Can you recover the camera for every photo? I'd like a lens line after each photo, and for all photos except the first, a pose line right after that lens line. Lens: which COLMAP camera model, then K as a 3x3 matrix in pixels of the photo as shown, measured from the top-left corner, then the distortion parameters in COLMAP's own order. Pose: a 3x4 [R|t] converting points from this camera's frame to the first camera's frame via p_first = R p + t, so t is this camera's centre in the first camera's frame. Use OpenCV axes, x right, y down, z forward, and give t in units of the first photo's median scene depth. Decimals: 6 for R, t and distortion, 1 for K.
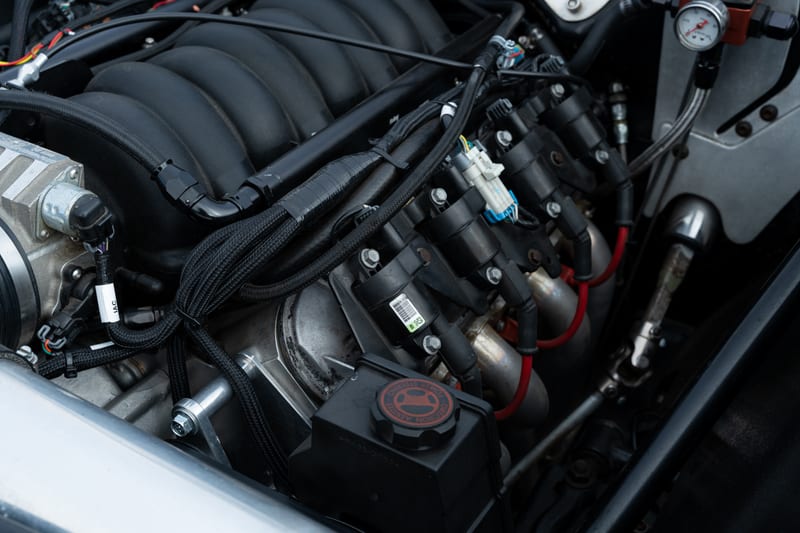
lens RADIAL K [[1017.7, 0, 393.4], [0, 1017.7, 261.6], [0, 0, 1]] dist [0.009803, 0.000000]
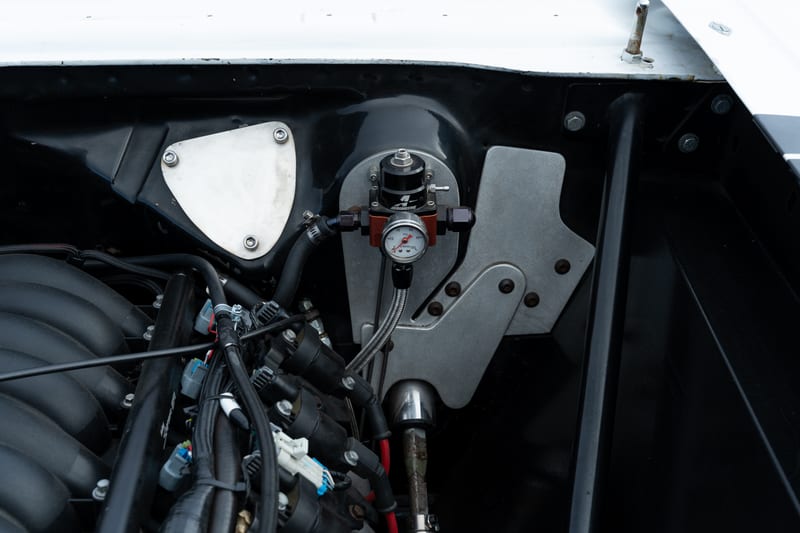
lens RADIAL K [[1017.7, 0, 404.0], [0, 1017.7, 264.5], [0, 0, 1]] dist [0.009803, 0.000000]
pose [[0.824207, -0.286325, 0.488571, -0.229981], [0.345228, 0.937949, -0.032710, -0.178683], [-0.448889, 0.195629, 0.871911, 0.085401]]
